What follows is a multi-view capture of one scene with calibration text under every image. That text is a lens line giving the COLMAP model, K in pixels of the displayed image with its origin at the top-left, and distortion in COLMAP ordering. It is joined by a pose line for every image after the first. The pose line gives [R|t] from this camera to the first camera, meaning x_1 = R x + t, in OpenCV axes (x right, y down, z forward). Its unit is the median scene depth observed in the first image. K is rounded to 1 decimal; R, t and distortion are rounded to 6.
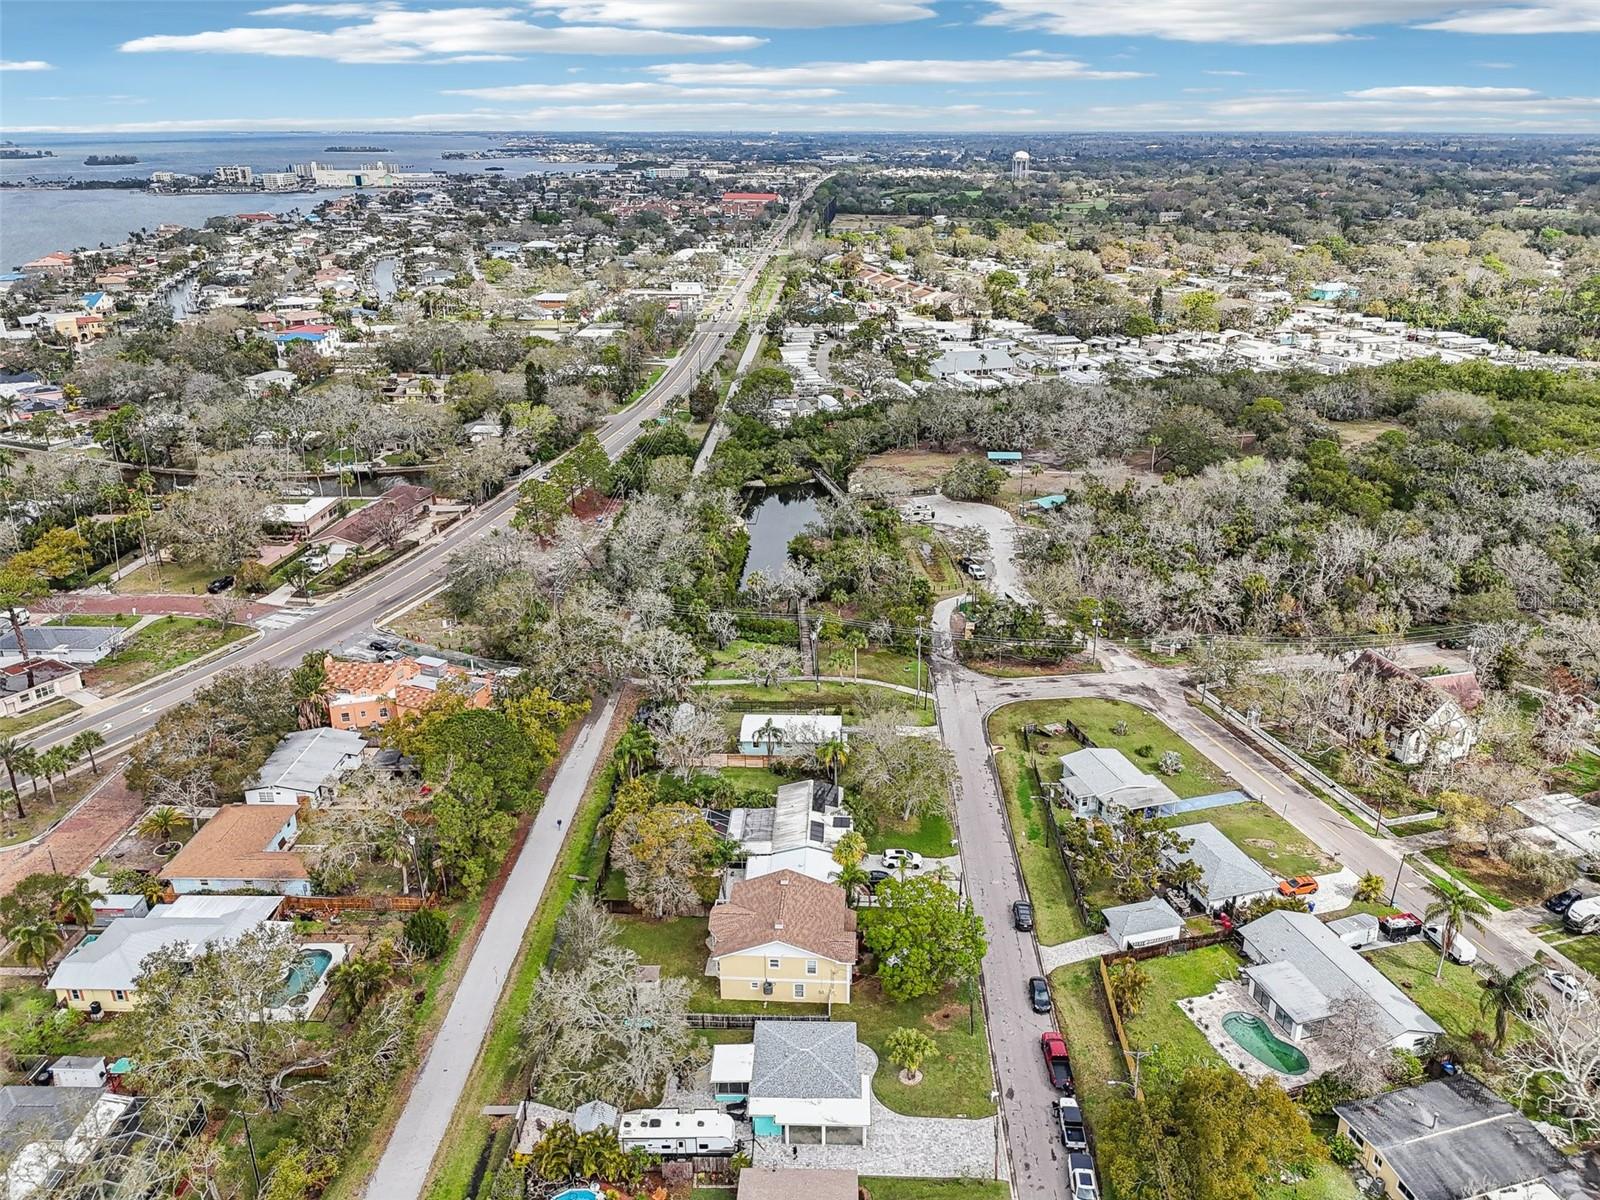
lens RADIAL K [[1172.5, 0, 800.1], [0, 1172.5, 620.2], [0, 0, 1]] dist [0.075157, -0.071369]
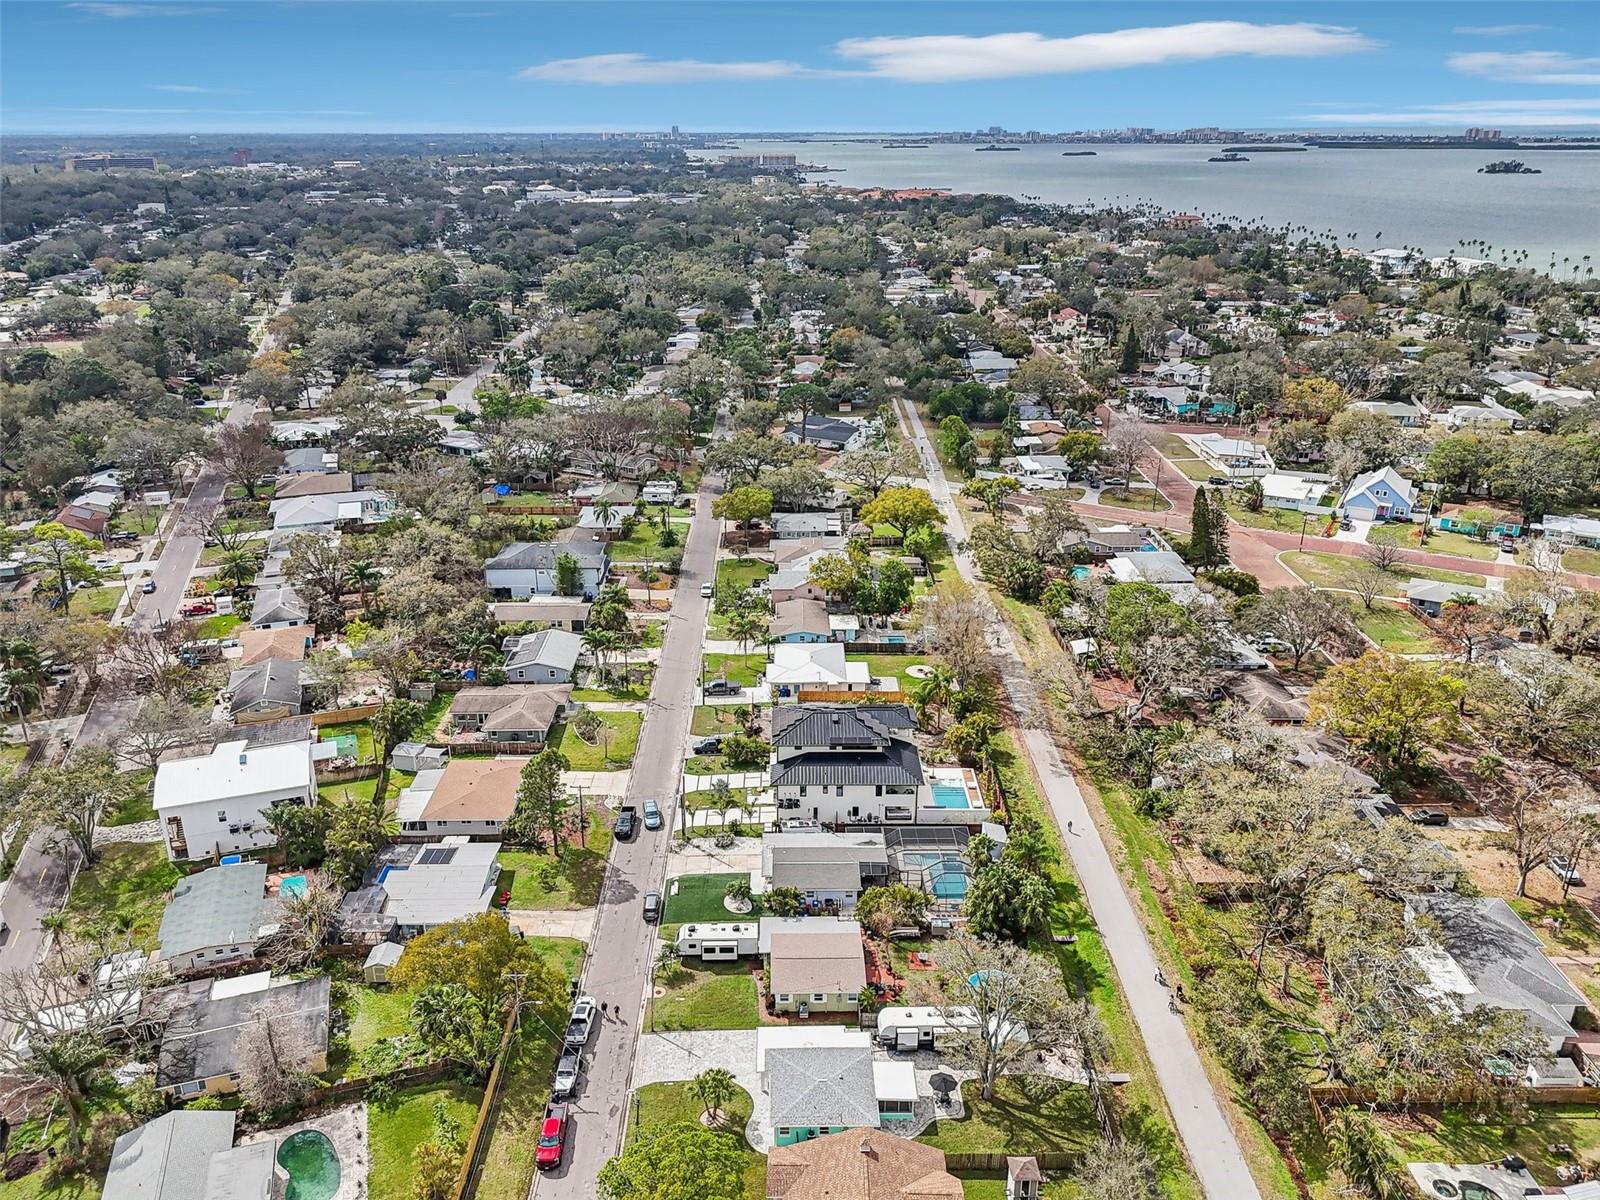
lens RADIAL K [[1184.6, 0, 798.0], [0, 1184.6, 598.4], [0, 0, 1]] dist [0.079720, -0.080033]
pose [[-0.999053, 0.022595, -0.037192, 0.038435], [-0.009907, 0.714111, 0.699962, -0.449952], [0.042375, 0.699668, -0.713211, 1.063563]]
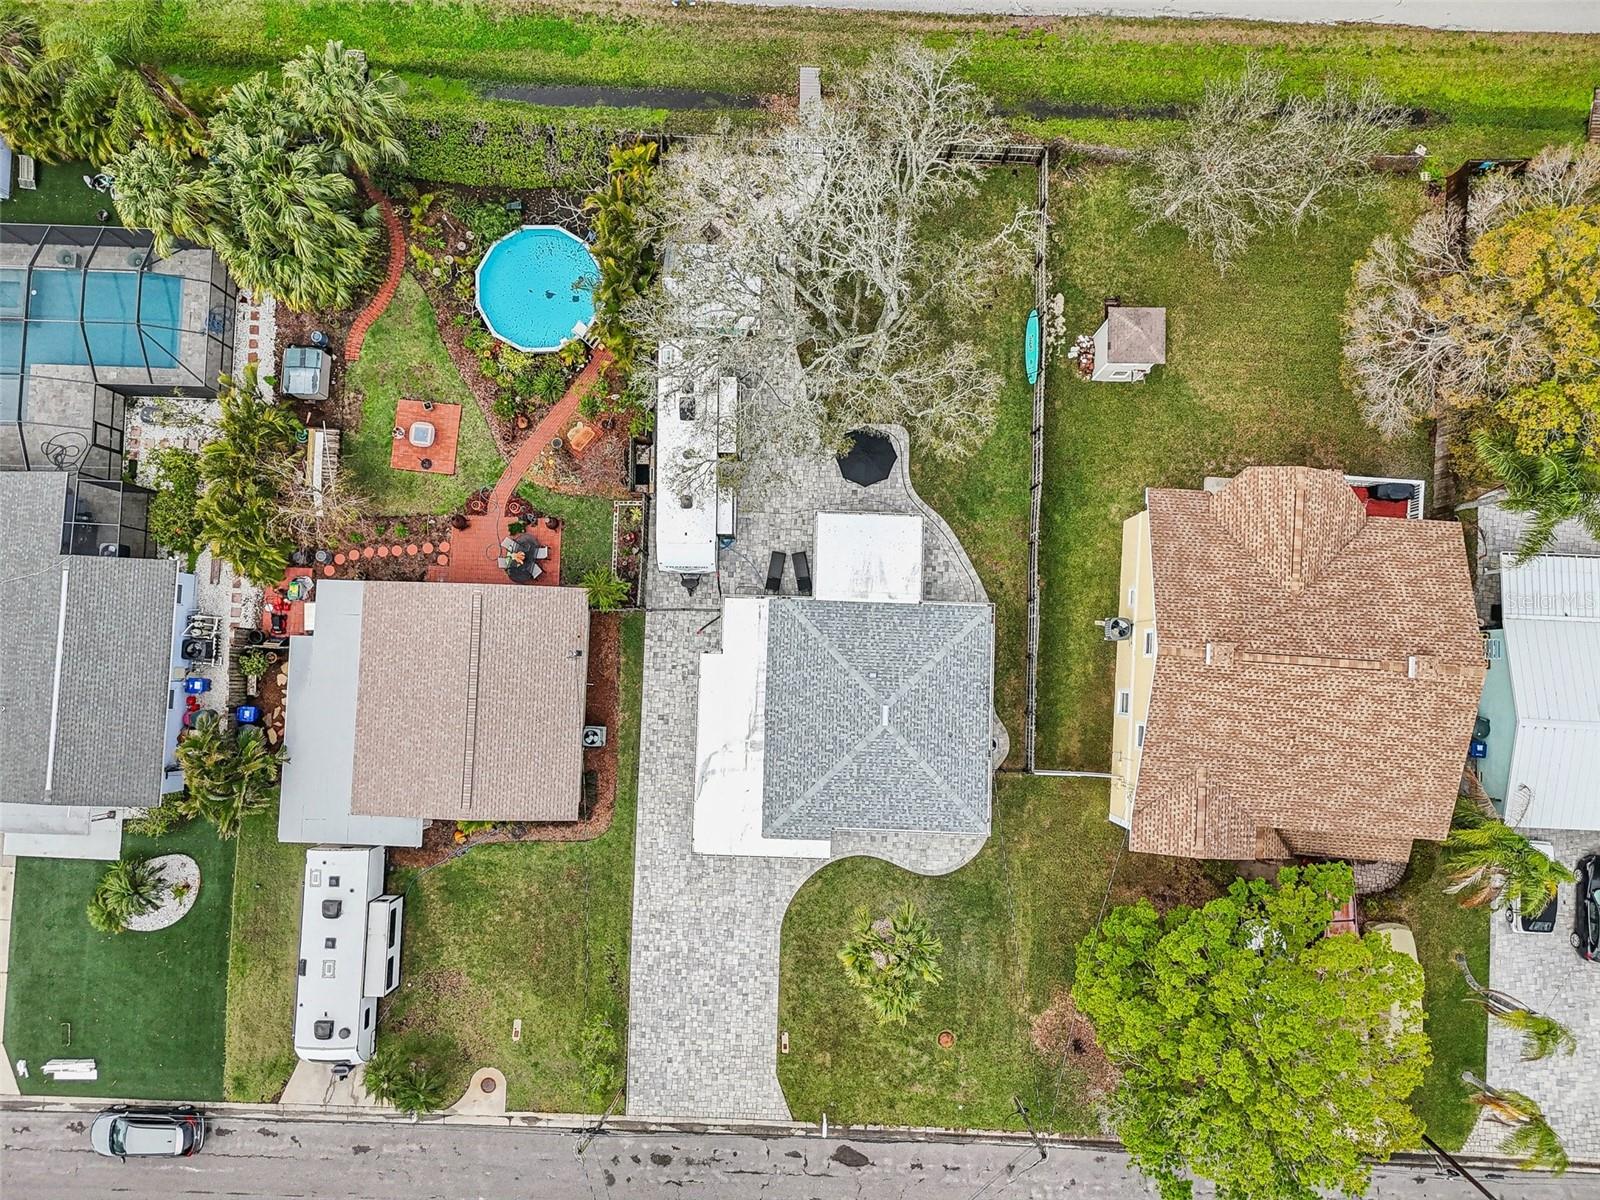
lens RADIAL K [[1184.6, 0, 798.0], [0, 1184.6, 598.4], [0, 0, 1]] dist [0.079720, -0.080033]
pose [[-0.002485, 0.998263, -0.058855, -0.010430], [-0.393369, 0.053134, 0.917844, -0.026675], [0.919377, 0.025433, 0.392554, 0.593913]]
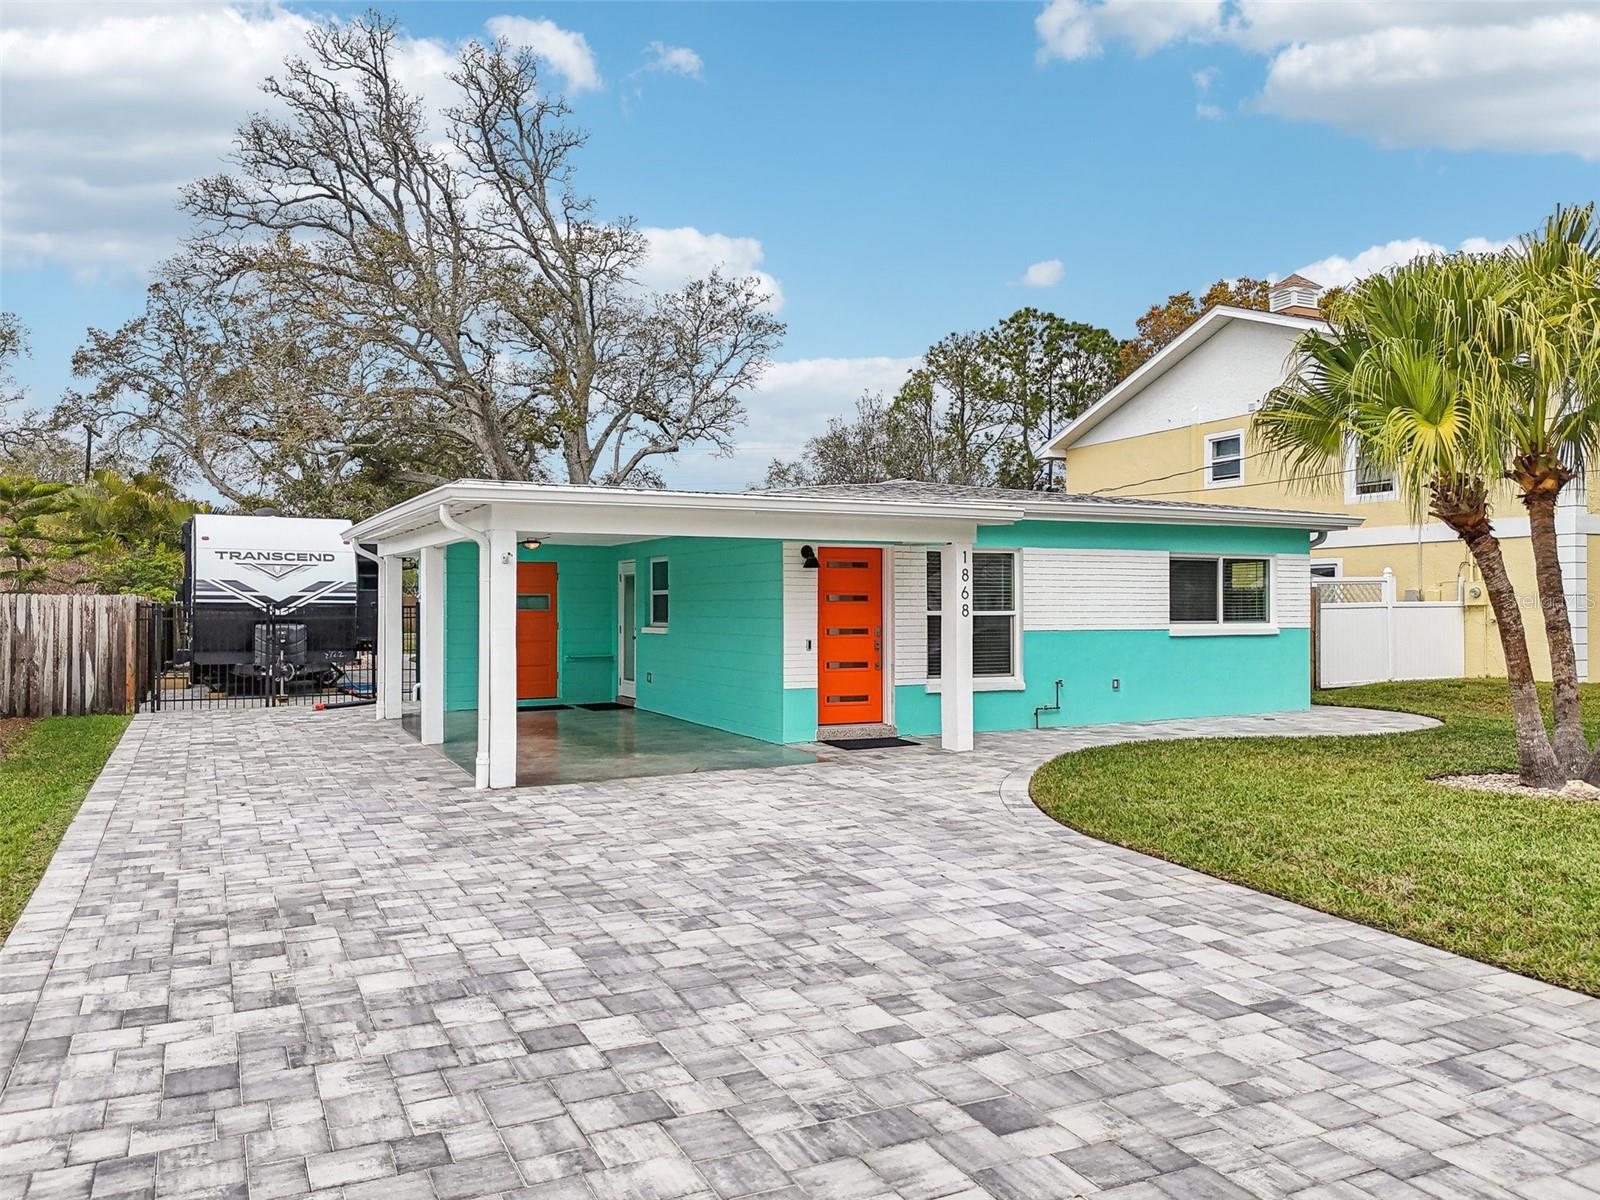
lens RADIAL K [[1193.3, 0, 800.0], [0, 1193.3, 600.0], [0, 0, 1]] dist [0.068938, -0.064324]
pose [[0.470068, 0.001852, -0.882628, 0.111044], [-0.346851, 0.919935, -0.182795, 0.310805], [0.811622, 0.392066, 0.433074, 0.689885]]
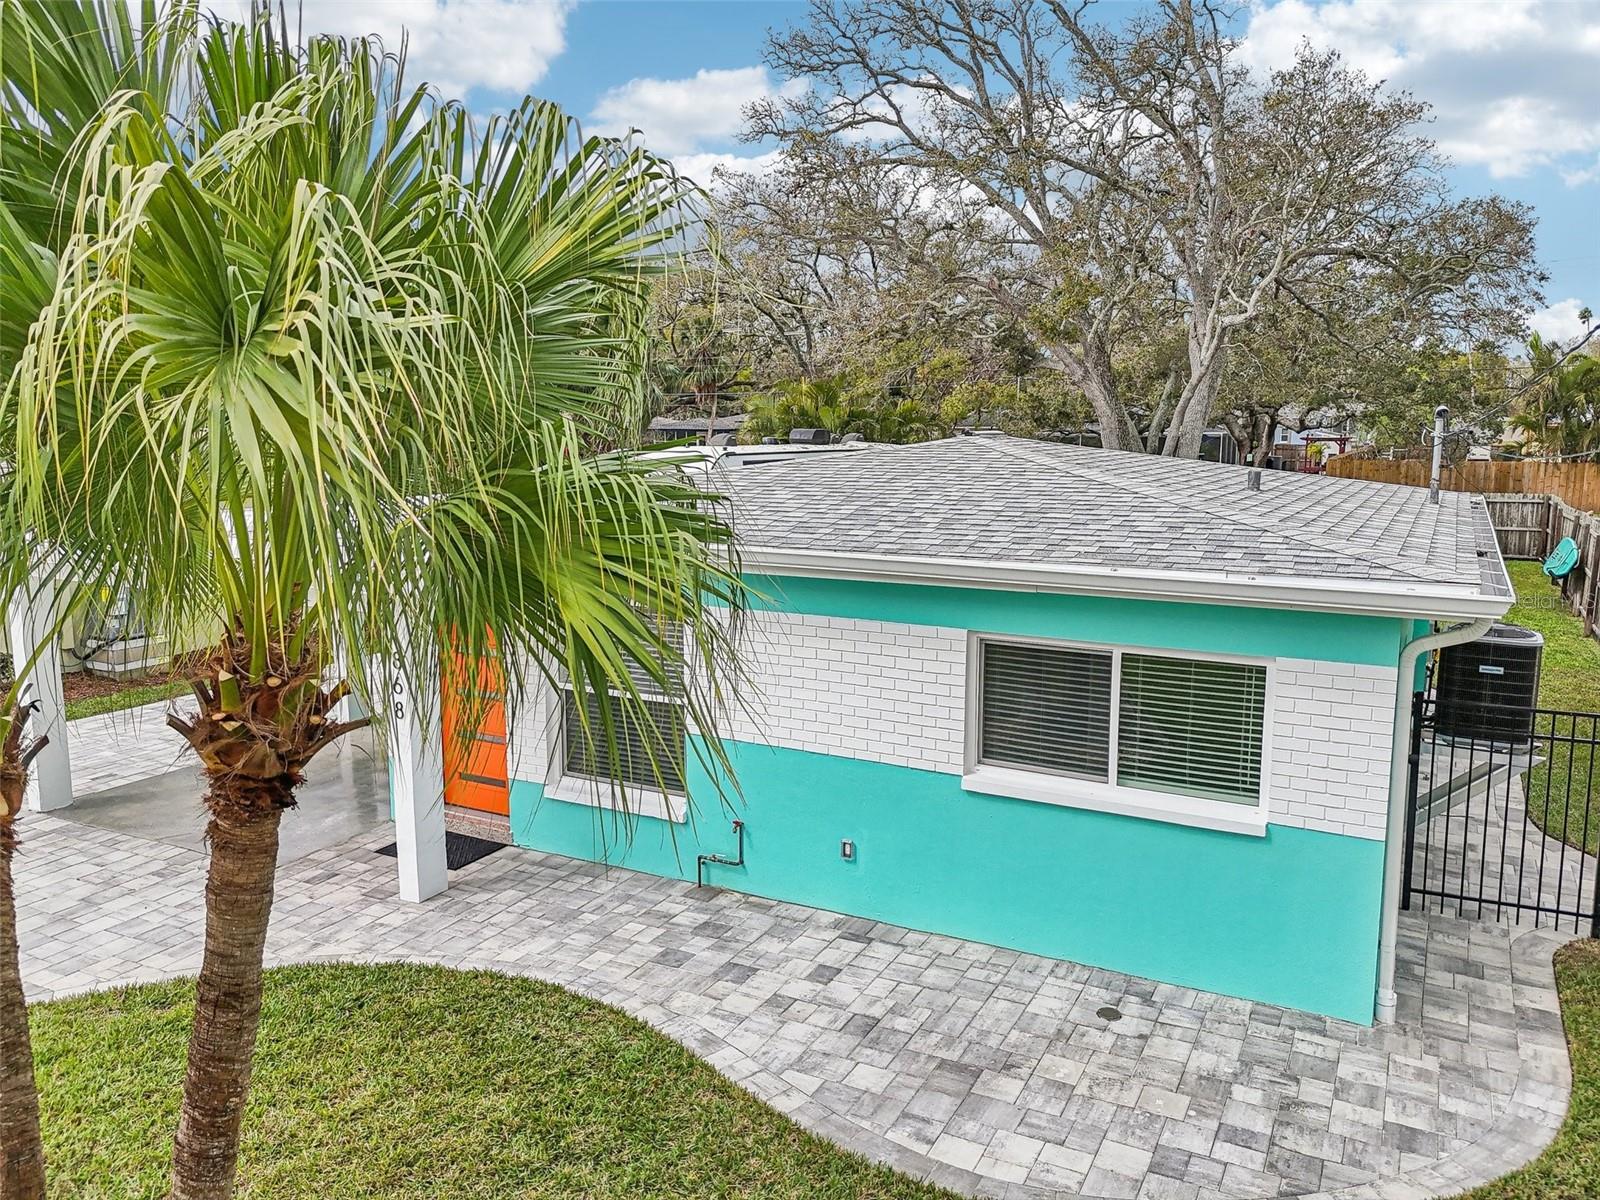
lens RADIAL K [[1184.6, 0, 798.0], [0, 1184.6, 598.4], [0, 0, 1]] dist [0.079720, -0.080033]
pose [[-0.452745, 0.136894, -0.881069, 0.083829], [-0.346996, 0.883195, 0.315531, 0.260577], [0.821350, 0.448582, -0.352361, 0.772496]]
